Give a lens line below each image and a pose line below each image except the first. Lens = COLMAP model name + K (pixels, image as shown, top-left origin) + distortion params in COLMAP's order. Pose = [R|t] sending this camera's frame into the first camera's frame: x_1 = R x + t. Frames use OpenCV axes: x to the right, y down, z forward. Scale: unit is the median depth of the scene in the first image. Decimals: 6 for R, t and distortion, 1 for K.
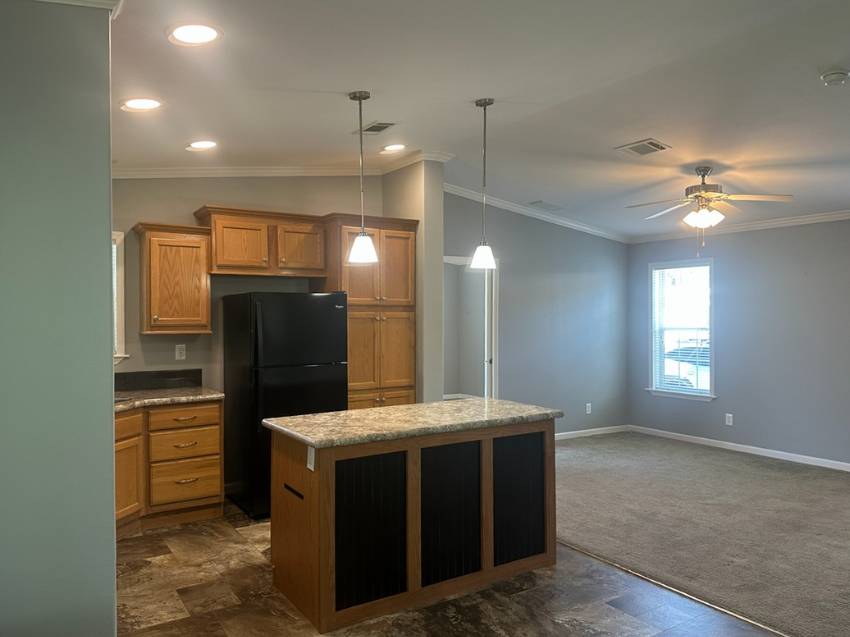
lens RADIAL K [[616.6, 0, 425.0], [0, 616.6, 318.5], [0, 0, 1]] dist [0.083870, -0.125681]
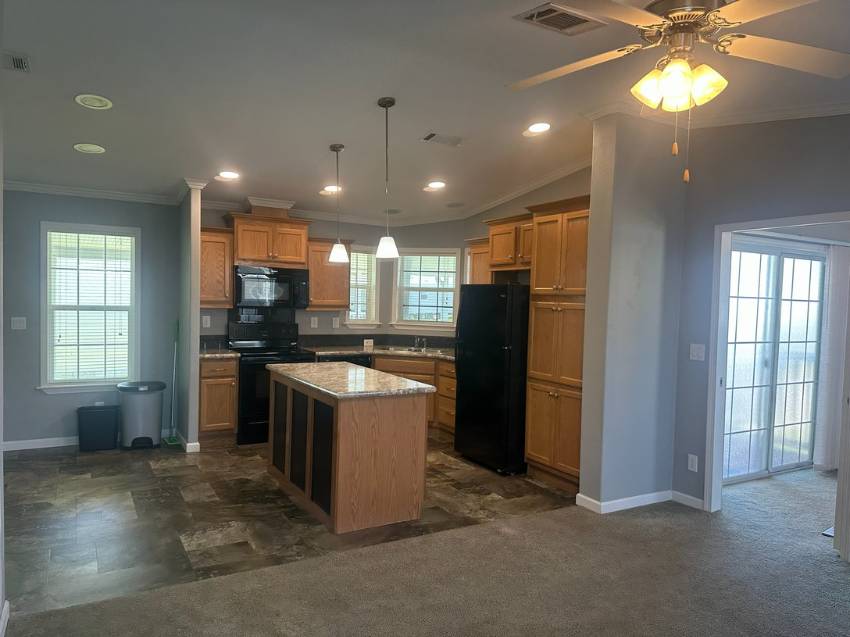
lens RADIAL K [[597.9, 0, 427.1], [0, 597.9, 323.3], [0, 0, 1]] dist [0.085144, -0.069883]
pose [[-0.053083, 0.045061, -0.997573, 0.708090], [-0.033004, 0.998356, 0.046853, -0.012027], [0.998045, 0.035411, -0.051509, 0.700529]]
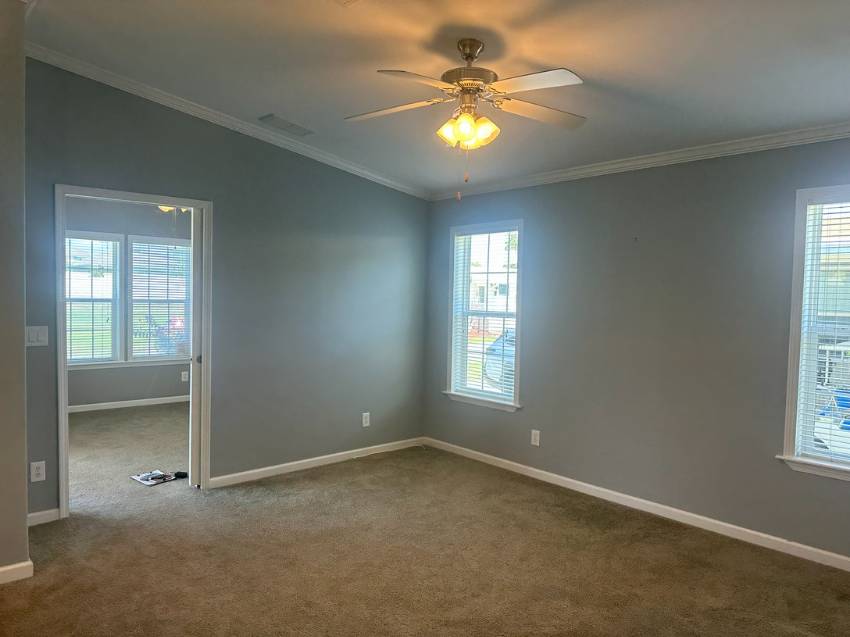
lens RADIAL K [[592.5, 0, 425.0], [0, 592.5, 318.5], [0, 0, 1]] dist [0.080599, -0.003573]
pose [[0.985033, 0.019387, 0.171270, 0.239146], [-0.025355, 0.999143, 0.032724, -0.000356], [-0.170489, -0.036577, 0.984680, 0.336524]]
